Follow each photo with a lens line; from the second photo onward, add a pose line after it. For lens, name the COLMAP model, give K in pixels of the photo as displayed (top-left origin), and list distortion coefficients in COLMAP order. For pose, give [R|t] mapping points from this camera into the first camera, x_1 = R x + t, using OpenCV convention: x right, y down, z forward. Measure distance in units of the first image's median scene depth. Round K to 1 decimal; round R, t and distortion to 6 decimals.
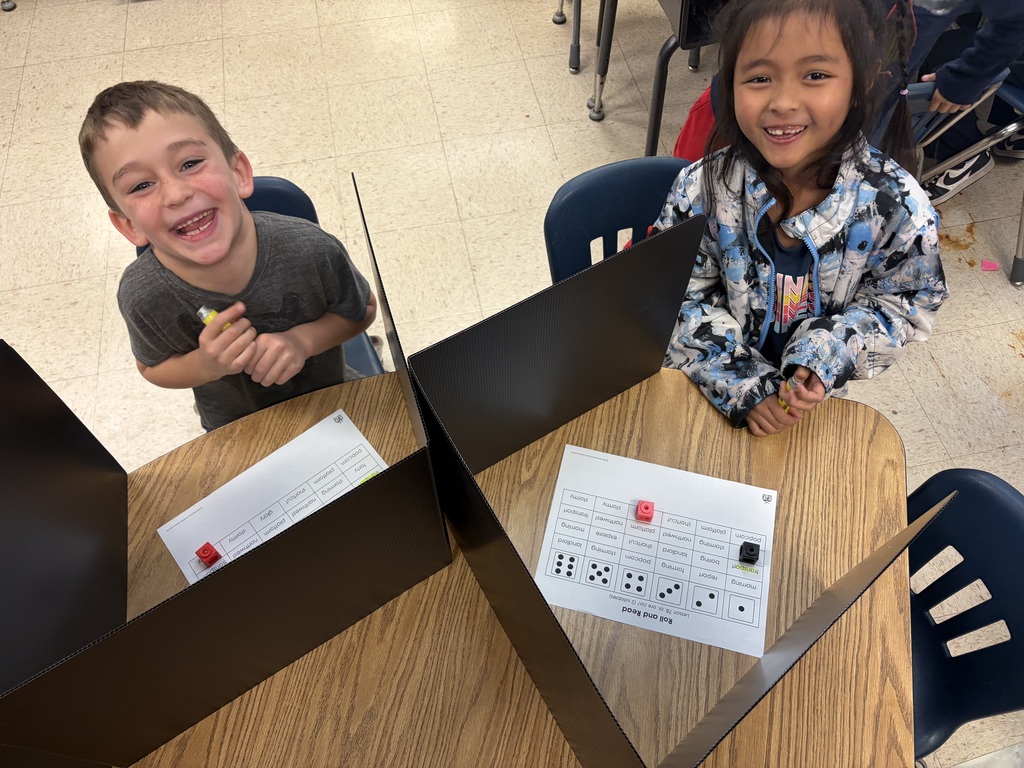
lens RADIAL K [[763.8, 0, 513.1], [0, 763.8, 386.6], [0, 0, 1]] dist [0.002428, -0.013206]
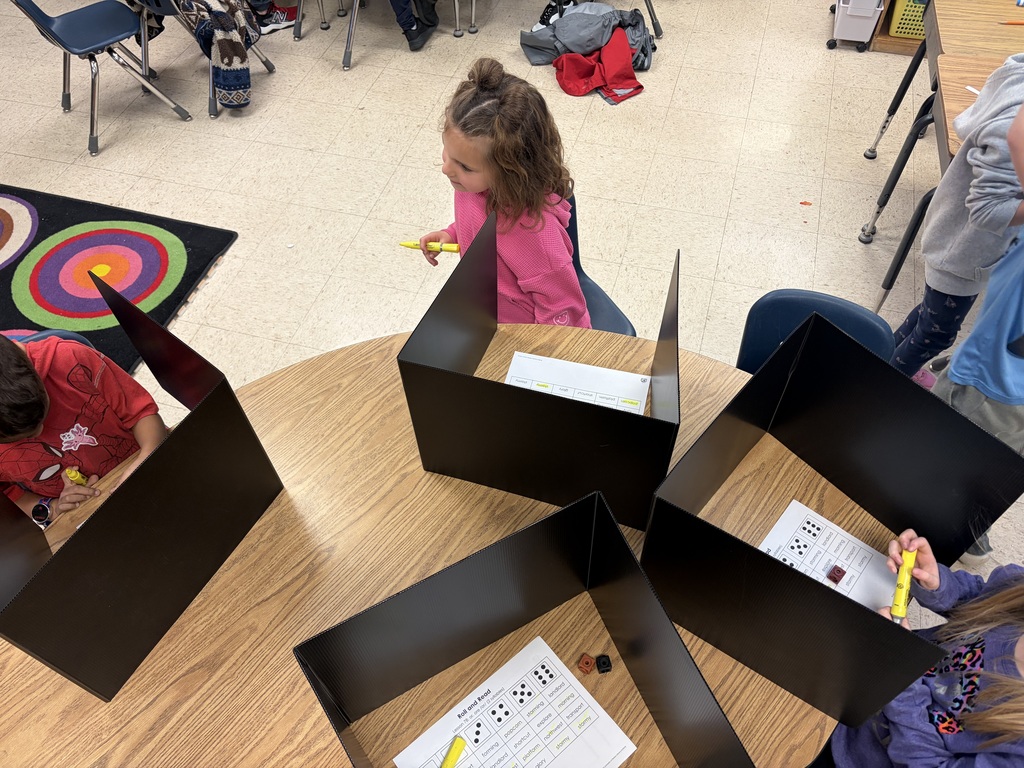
lens RADIAL K [[763.8, 0, 512.6], [0, 763.8, 378.4], [0, 0, 1]] dist [0.002428, -0.013206]
pose [[0.878015, 0.365168, -0.309423, 0.071332], [-0.396688, 0.916921, -0.043525, 0.090854], [0.267822, 0.160960, 0.949928, -0.184222]]
